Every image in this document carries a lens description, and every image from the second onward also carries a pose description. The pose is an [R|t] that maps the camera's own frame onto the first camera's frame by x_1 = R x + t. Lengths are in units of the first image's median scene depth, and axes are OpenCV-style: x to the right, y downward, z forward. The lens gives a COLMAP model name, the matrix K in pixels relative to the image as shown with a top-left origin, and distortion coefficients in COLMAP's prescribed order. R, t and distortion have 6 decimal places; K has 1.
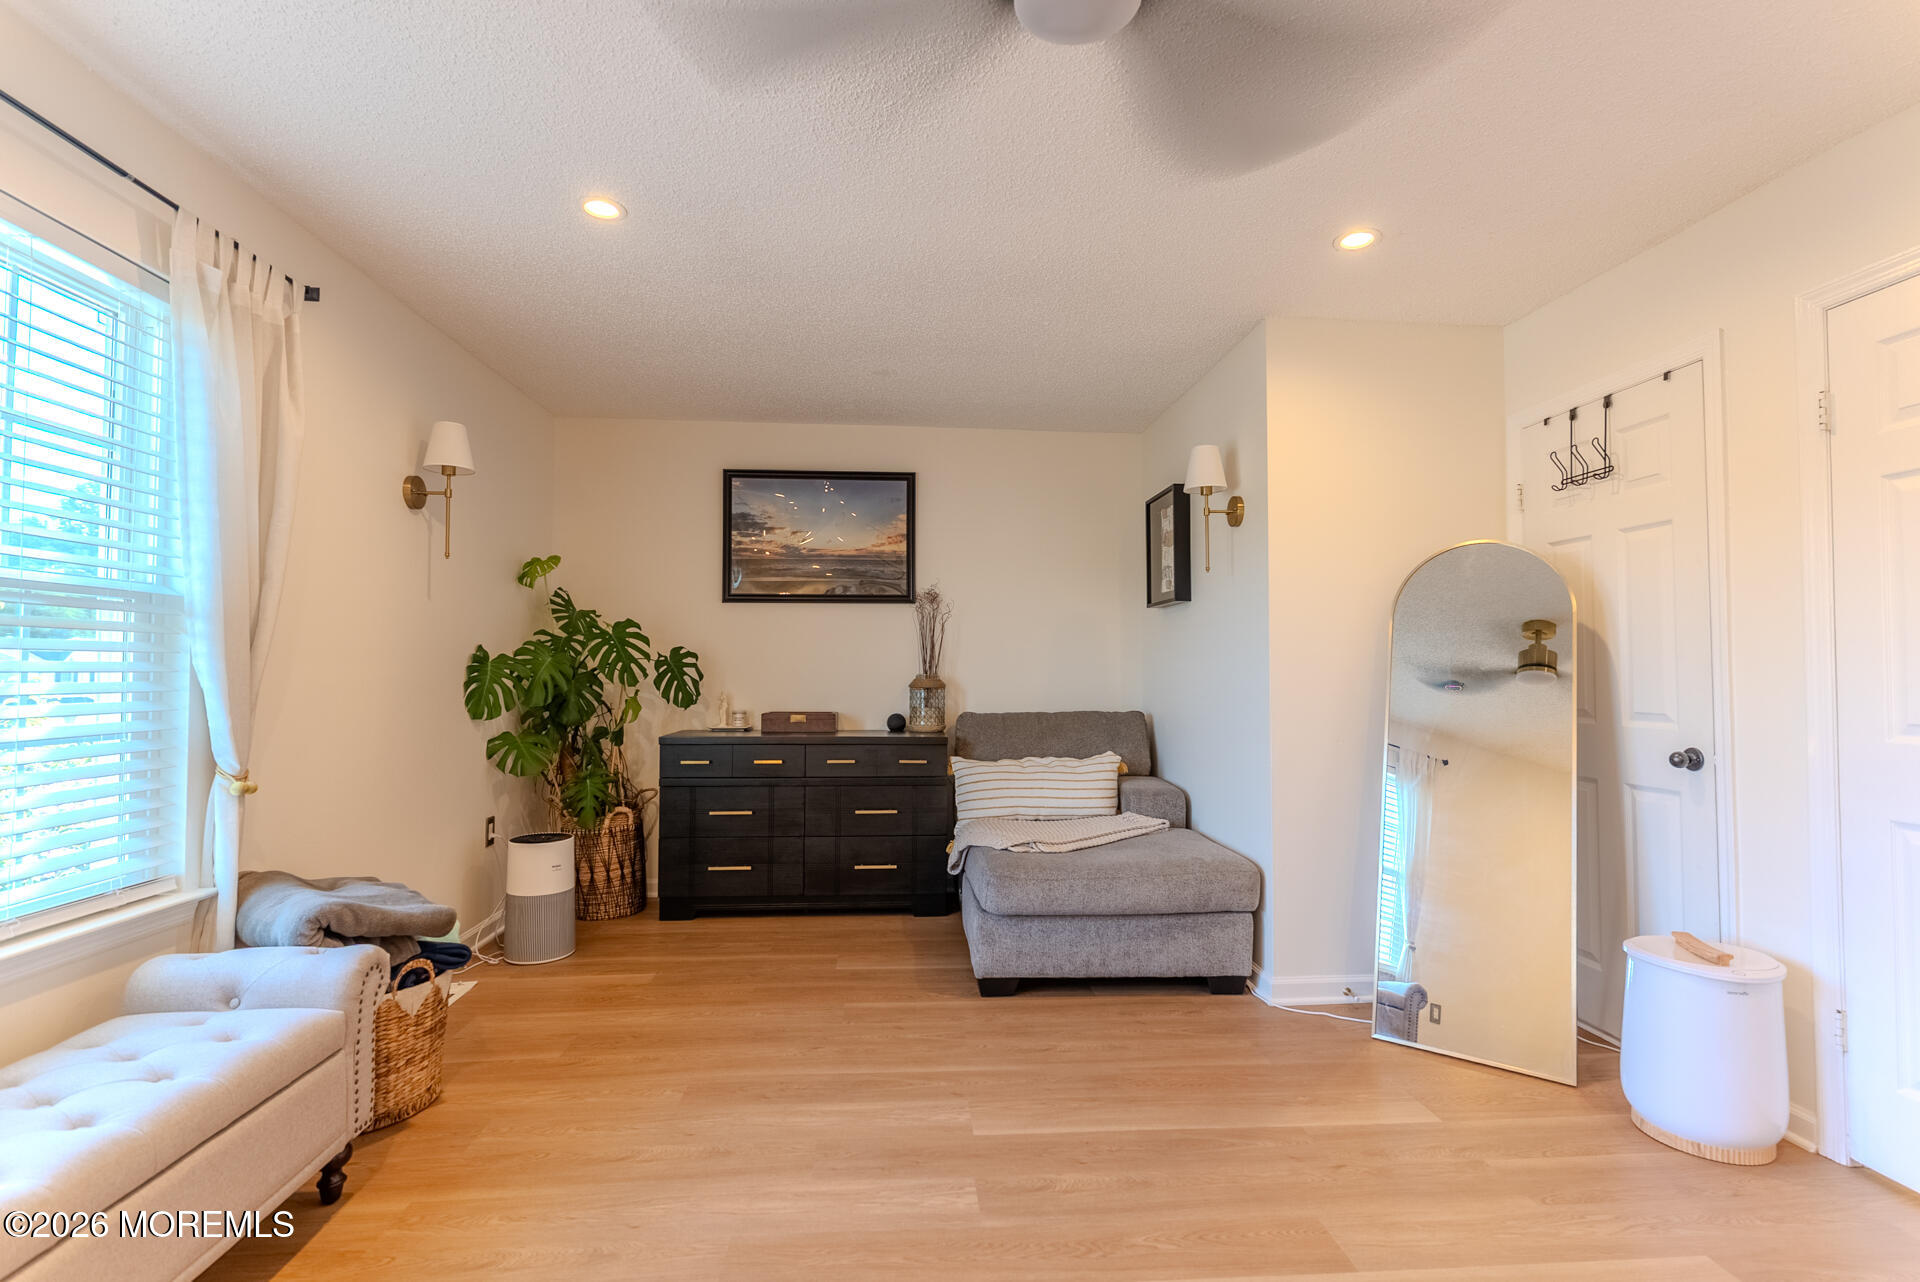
lens RADIAL K [[890.9, 0, 960.0], [0, 890.9, 641.0], [0, 0, 1]] dist [-0.003415, 0.000127]
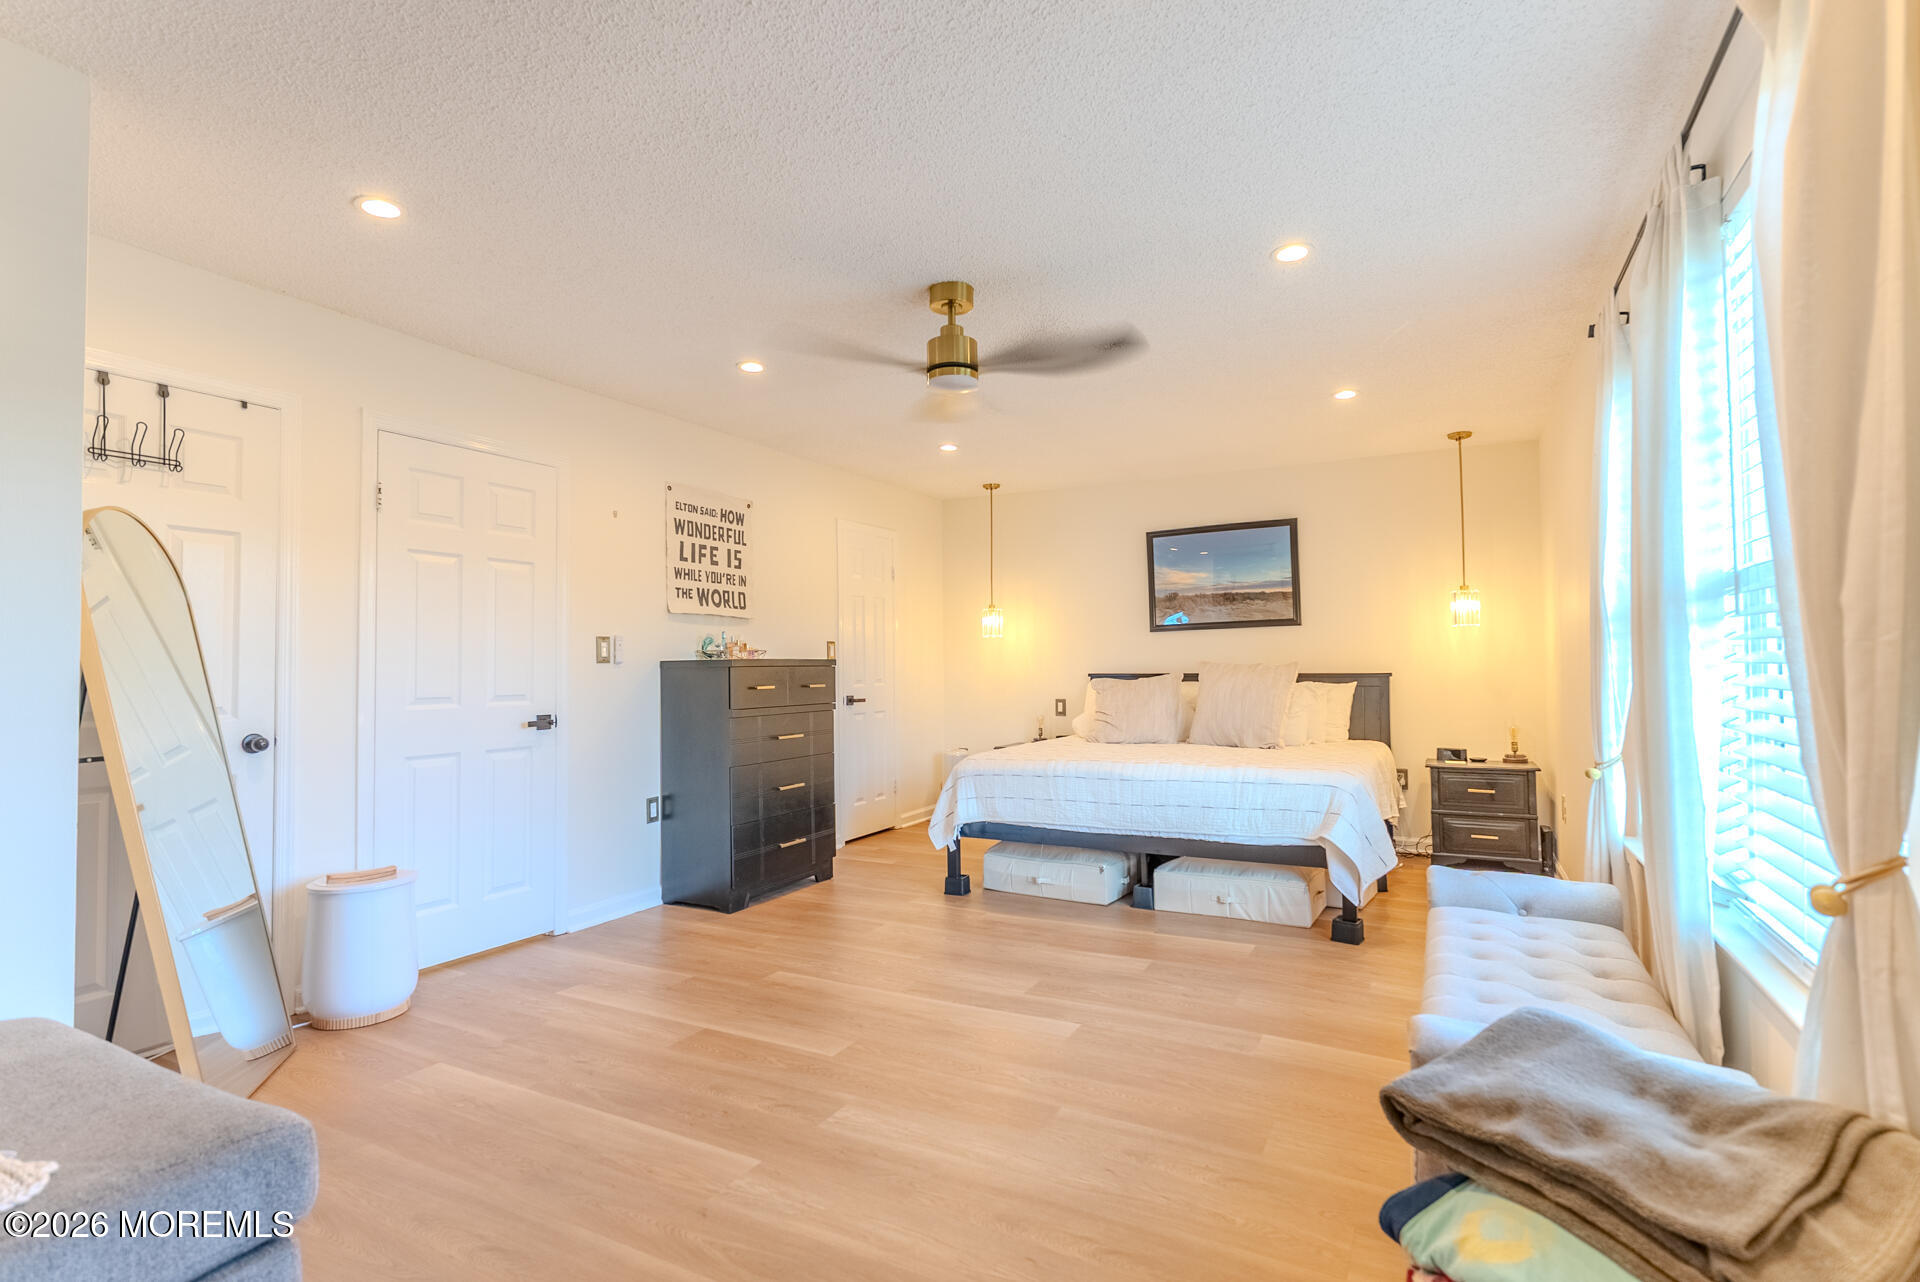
lens RADIAL K [[890.9, 0, 960.0], [0, 890.9, 641.0], [0, 0, 1]] dist [-0.003415, 0.000127]
pose [[-0.836838, 0.016277, 0.547209, -0.710952], [-0.017032, 0.998300, -0.055743, 0.057539], [-0.547186, -0.055968, -0.835138, 1.771483]]
